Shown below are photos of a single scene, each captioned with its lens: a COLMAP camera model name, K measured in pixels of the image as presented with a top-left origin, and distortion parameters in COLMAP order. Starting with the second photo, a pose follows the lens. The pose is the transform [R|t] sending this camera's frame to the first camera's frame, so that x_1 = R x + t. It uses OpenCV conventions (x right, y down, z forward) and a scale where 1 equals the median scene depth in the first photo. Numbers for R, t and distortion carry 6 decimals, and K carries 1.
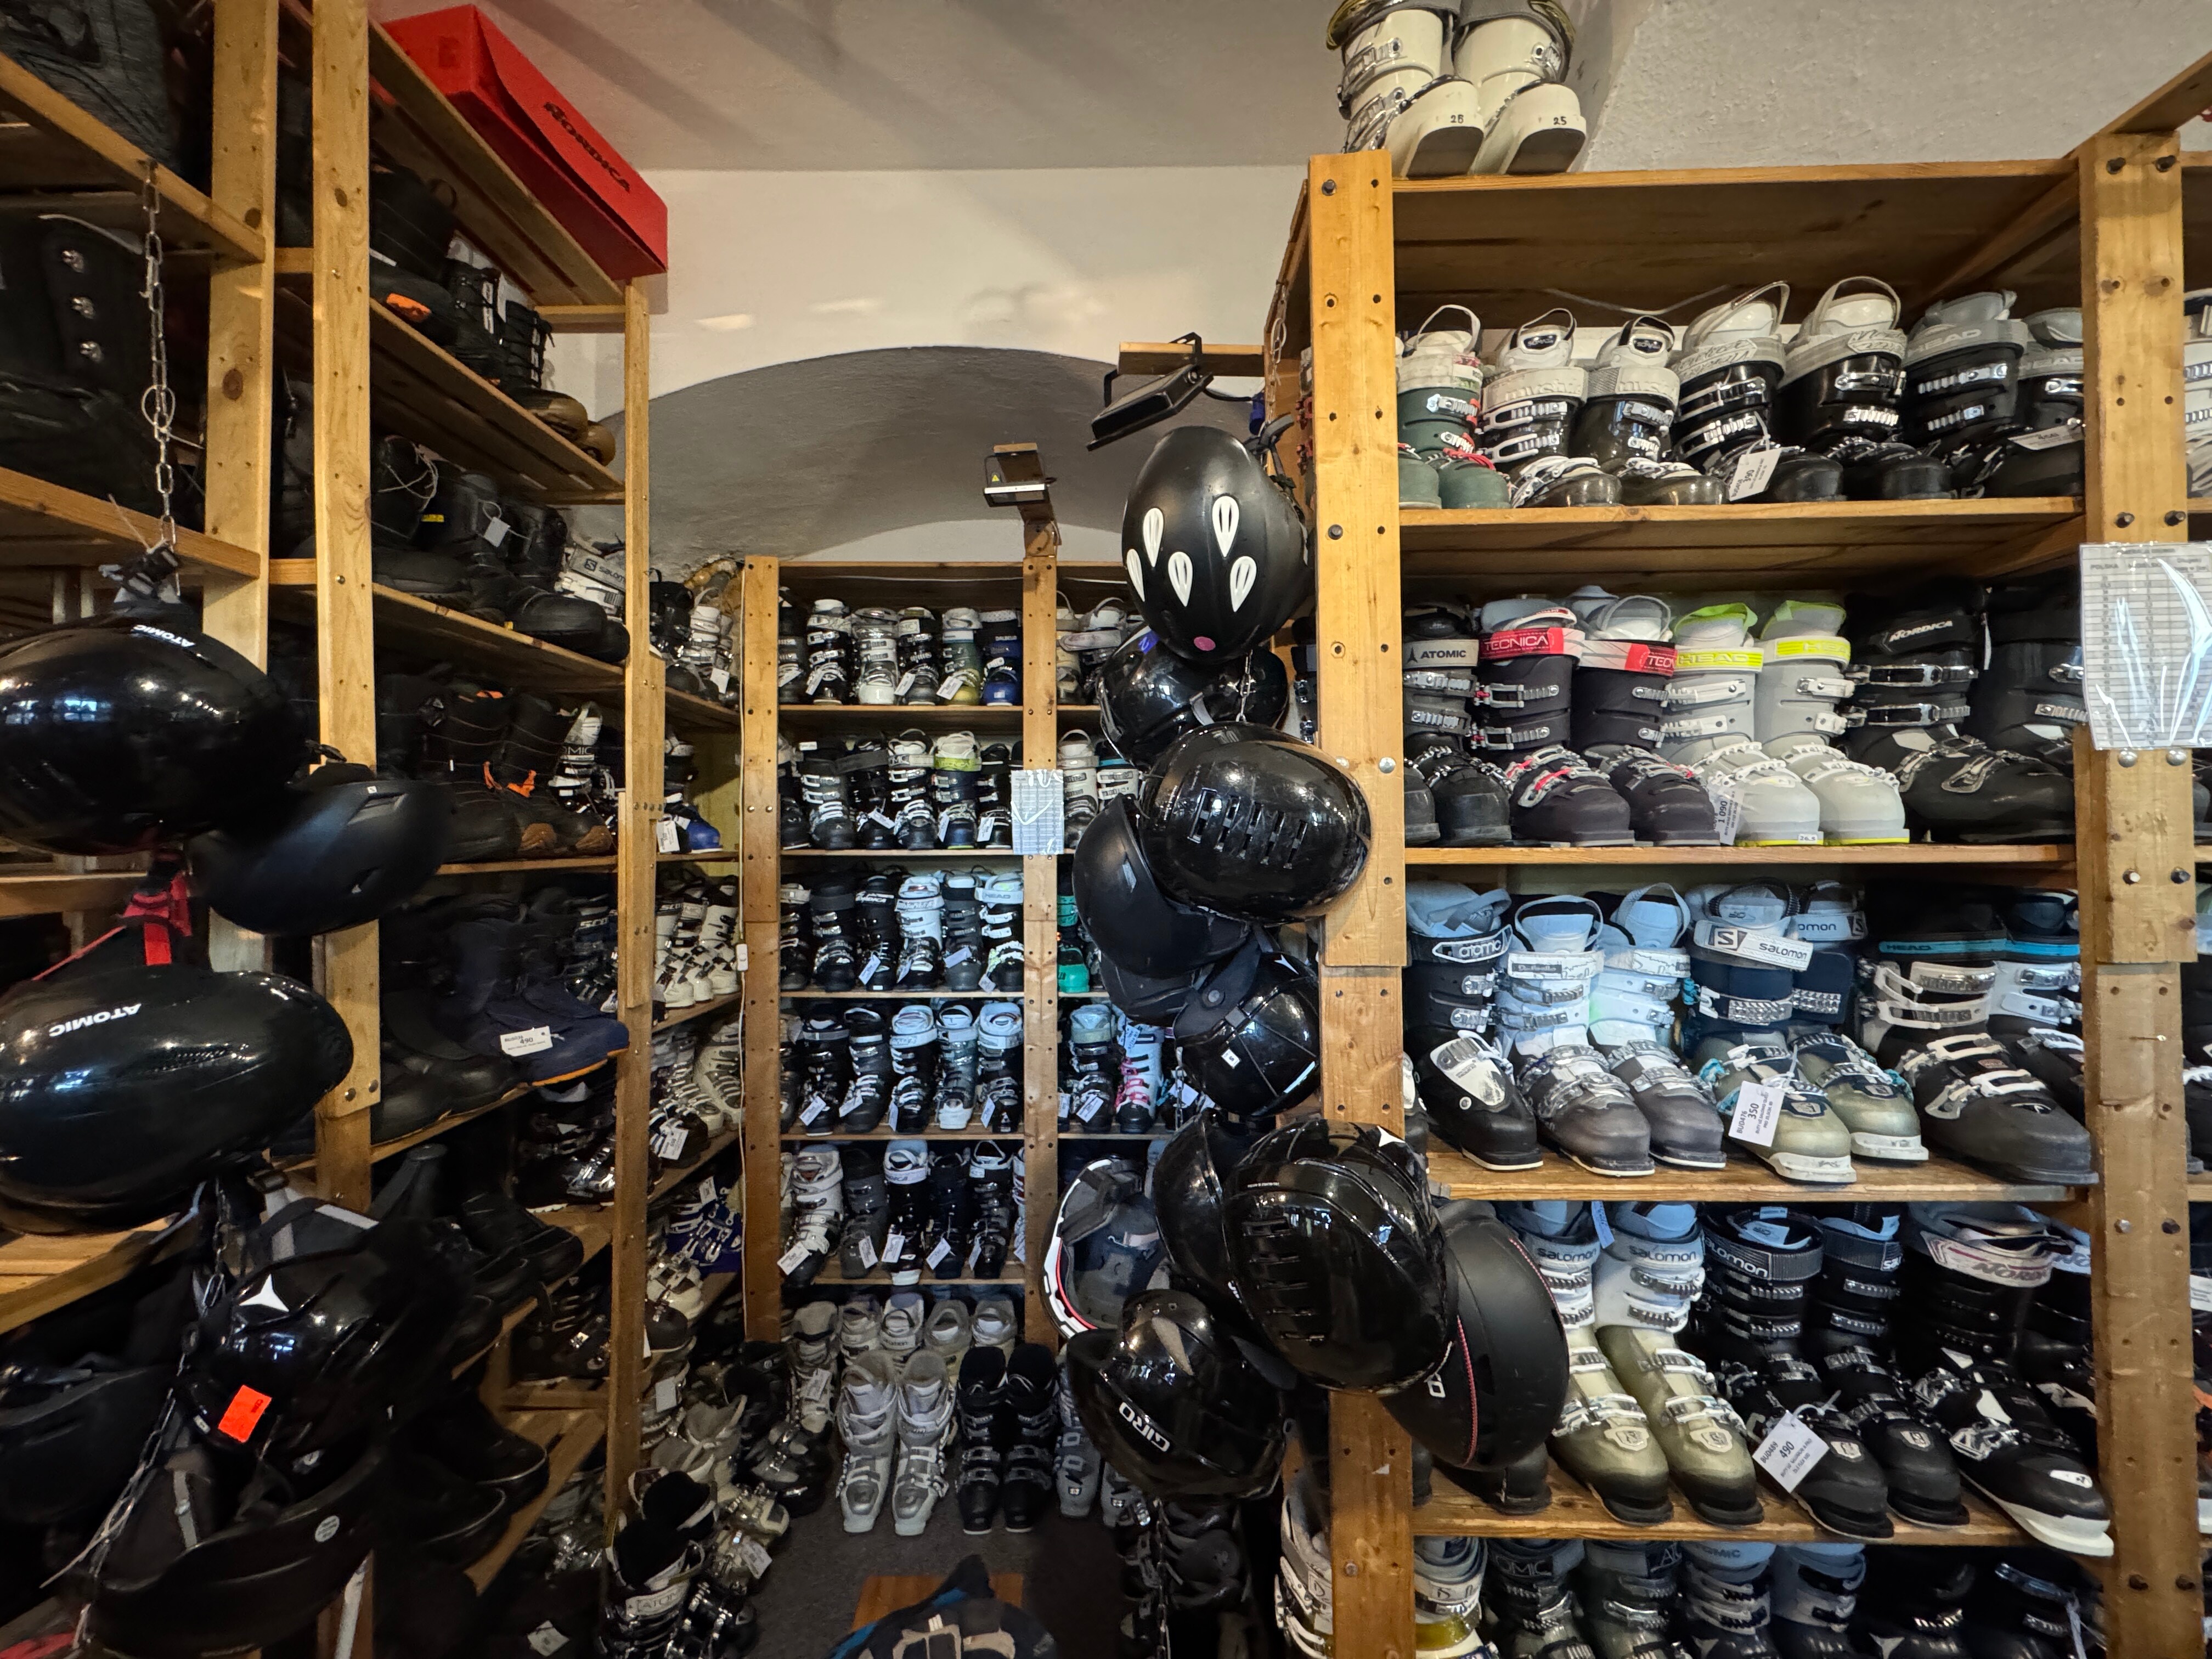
lens RADIAL K [[884.4, 0, 1106.0], [0, 884.4, 829.5], [0, 0, 1]] dist [-0.003424, 0.000743]
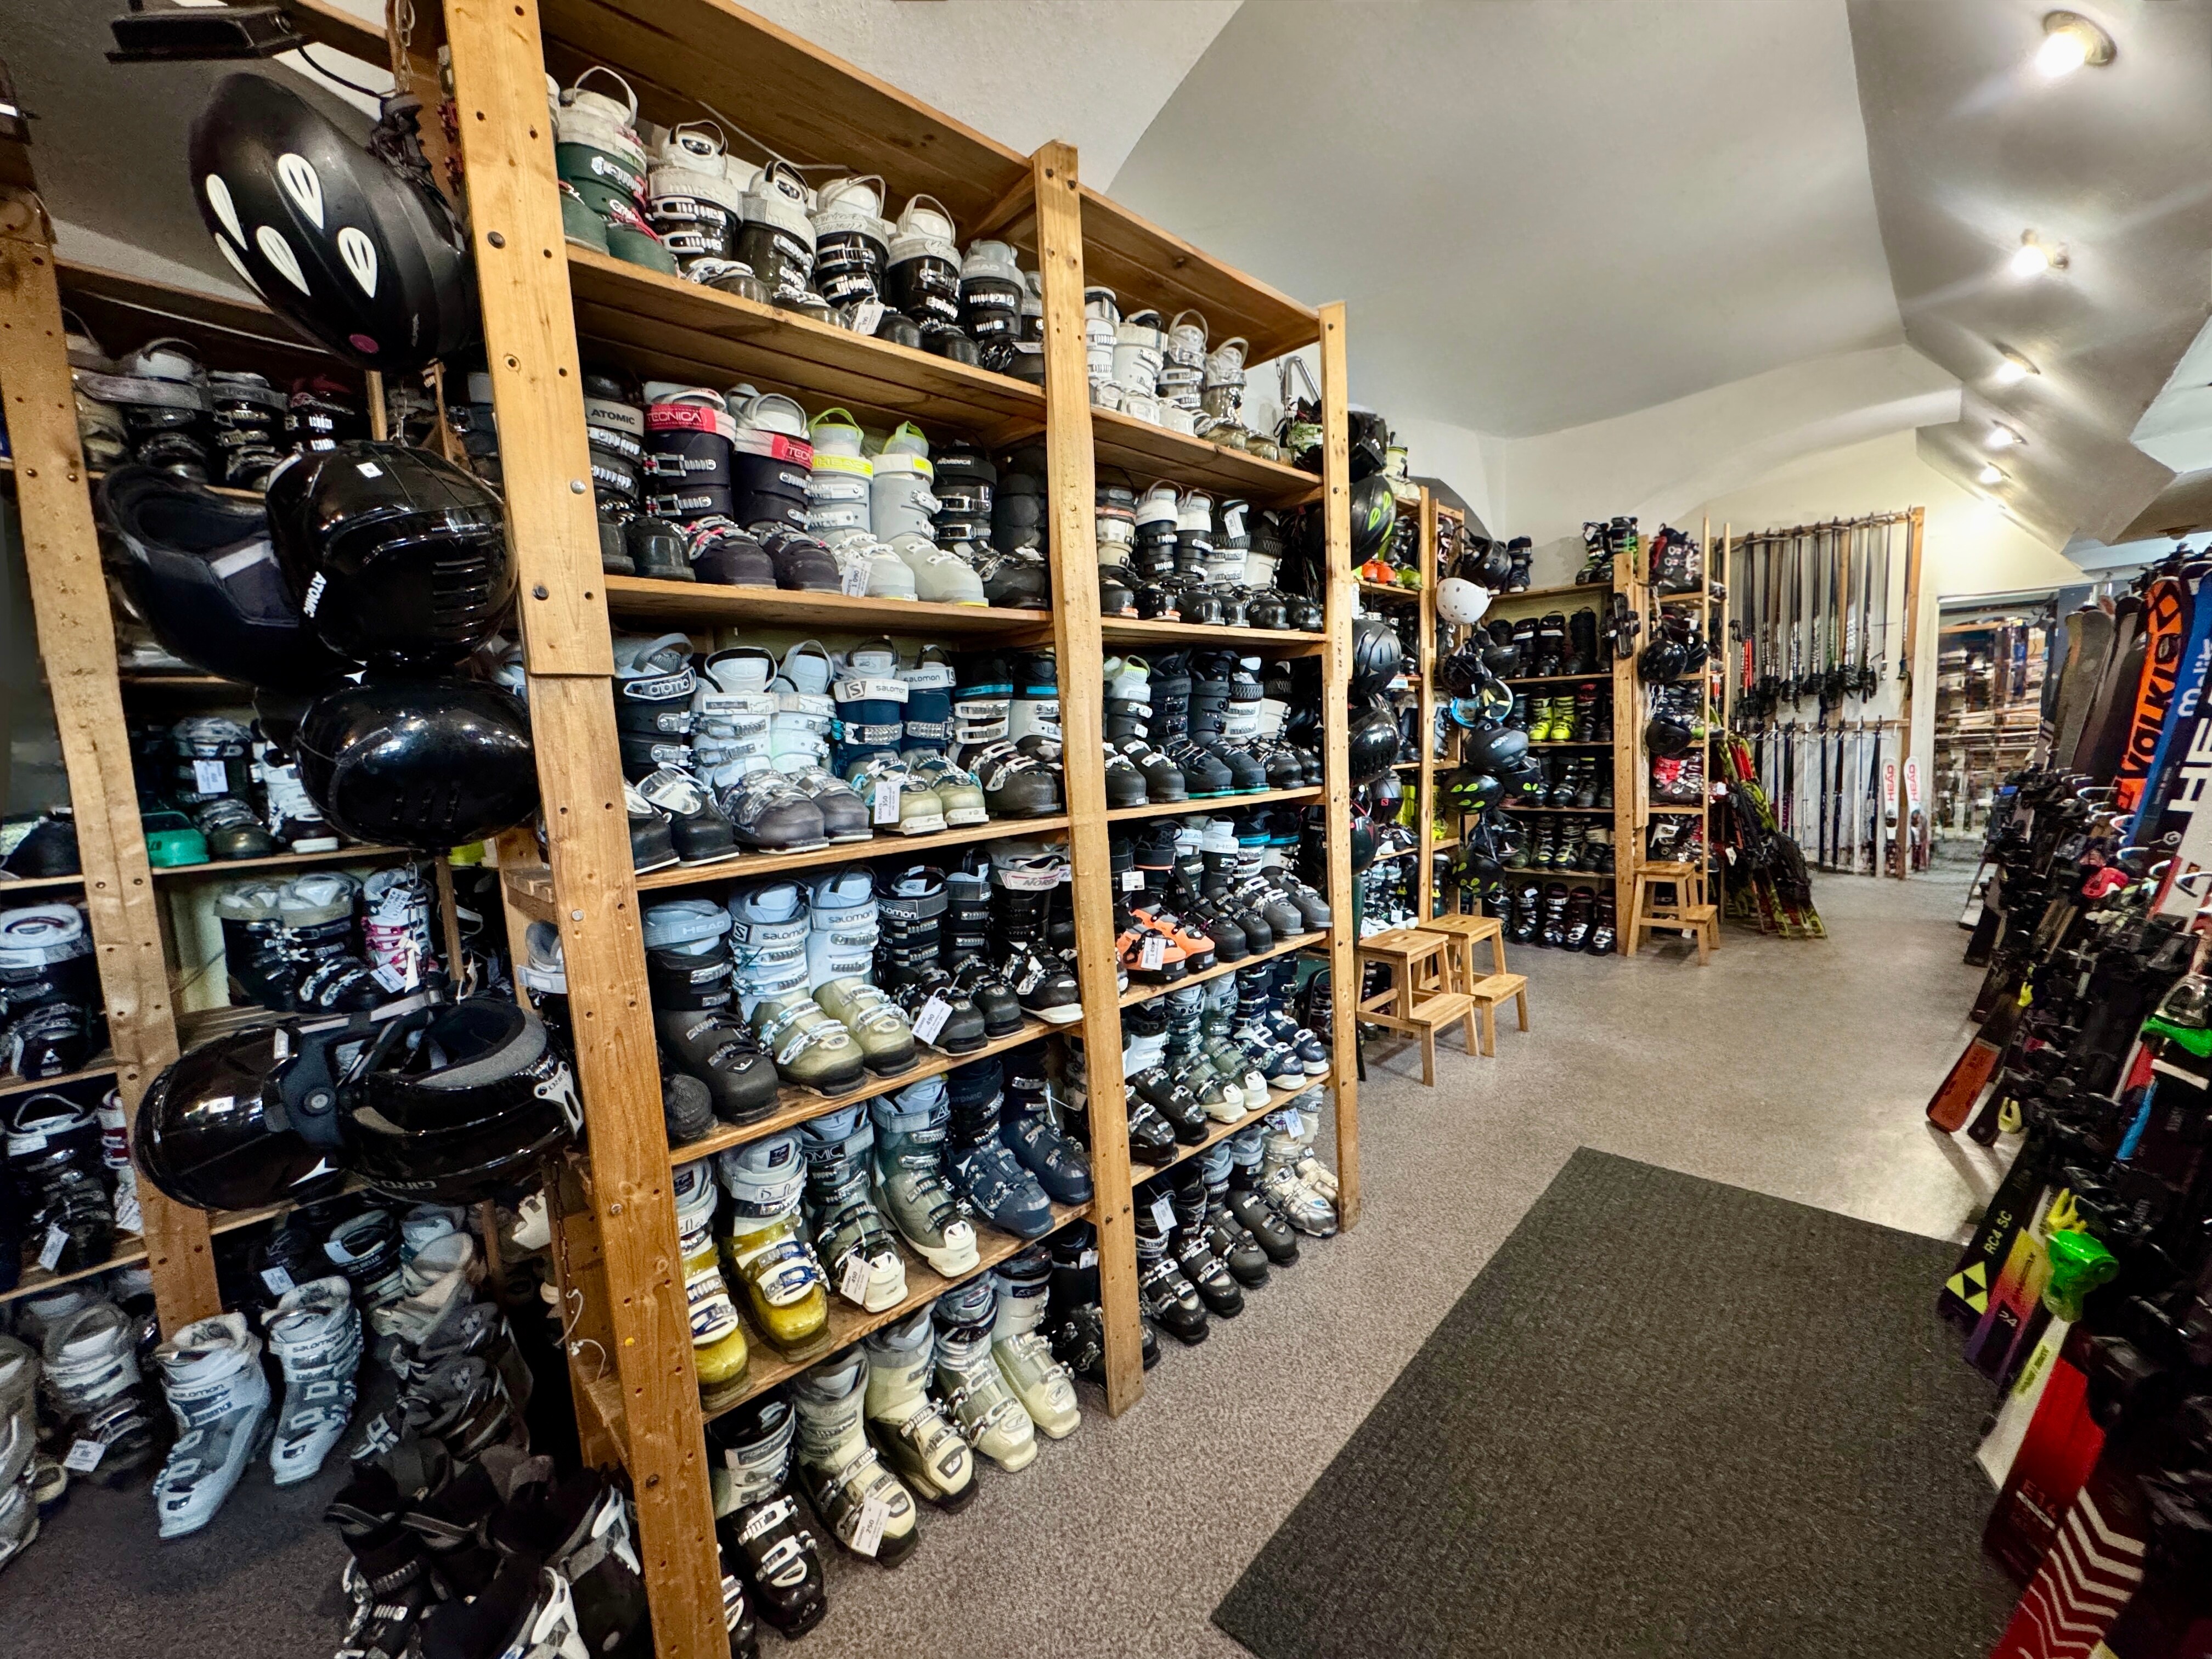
lens RADIAL K [[880.1, 0, 1102.8], [0, 880.1, 830.0], [0, 0, 1]] dist [-0.002674, -0.000157]
pose [[0.696751, -0.106114, 0.709421, -0.035523], [0.039552, 0.993176, 0.109712, 0.216252], [-0.716222, -0.048383, 0.696194, -0.198031]]
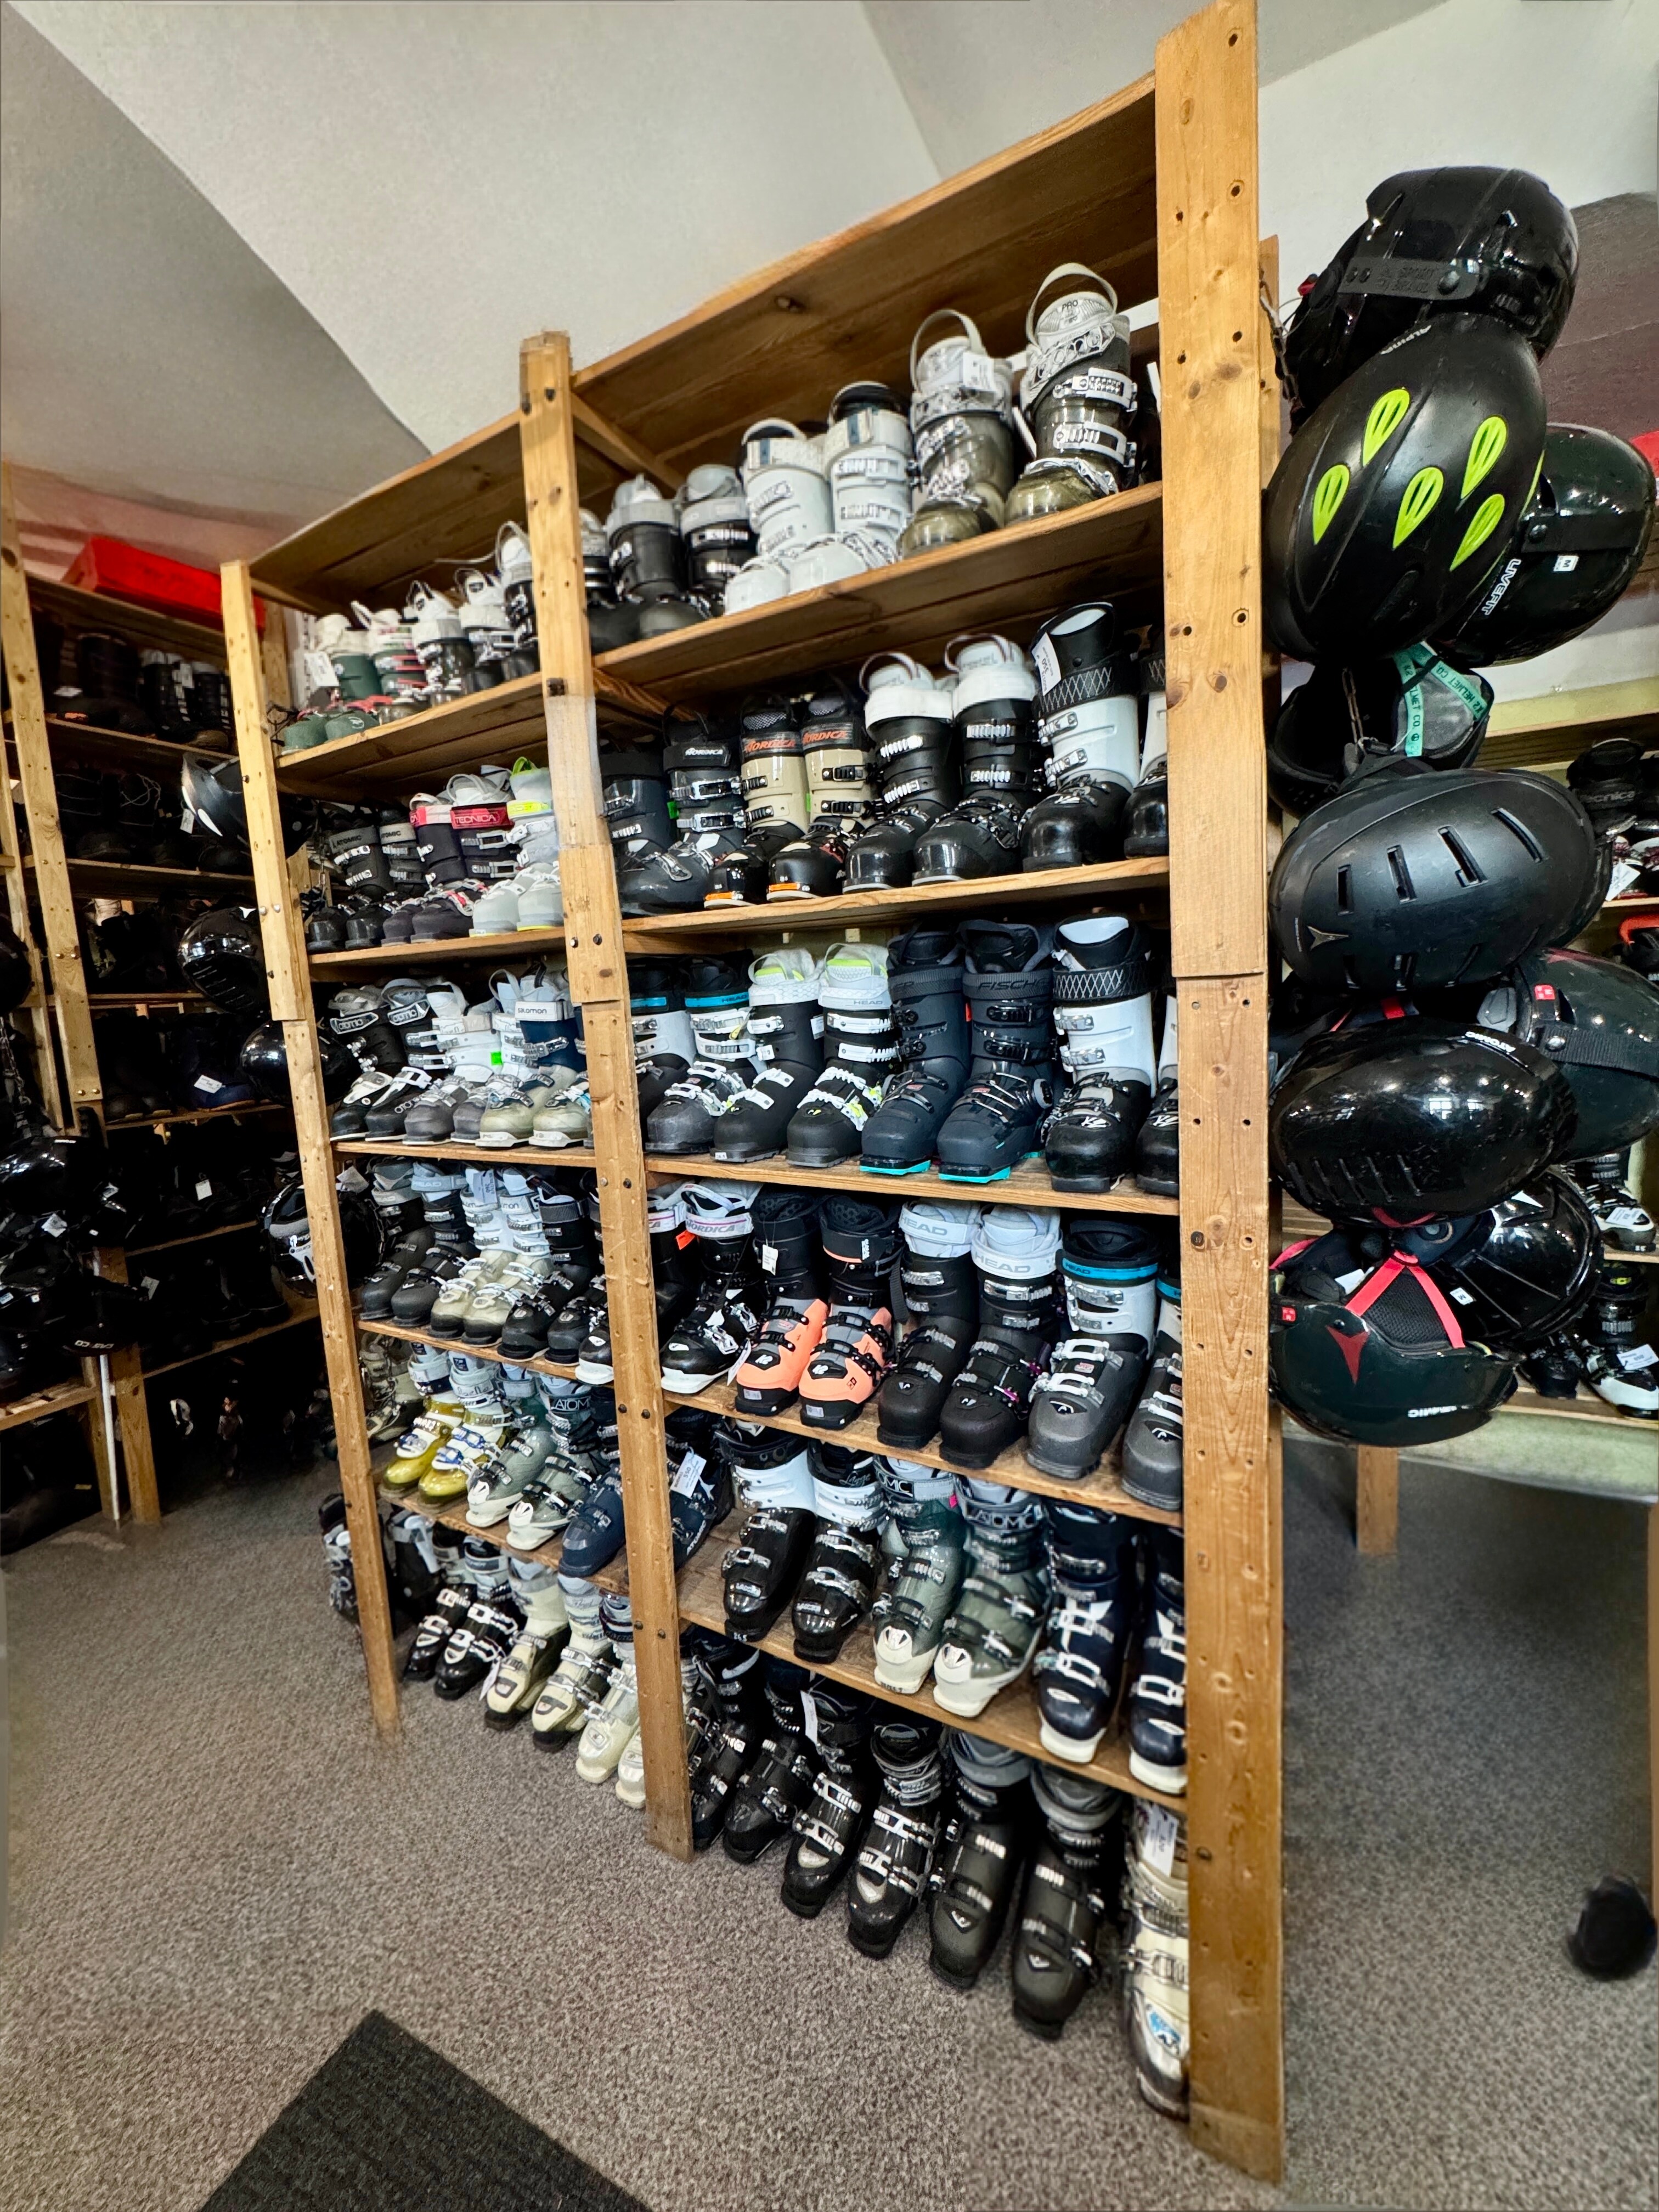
lens RADIAL K [[880.1, 0, 818.6], [0, 880.1, 1101.1], [0, 0, 1]] dist [-0.002674, -0.000157]
pose [[0.880136, 0.016274, -0.474442, 1.798984], [0.050148, 0.990633, 0.127009, 0.126440], [0.472065, -0.135577, 0.871076, -0.087689]]
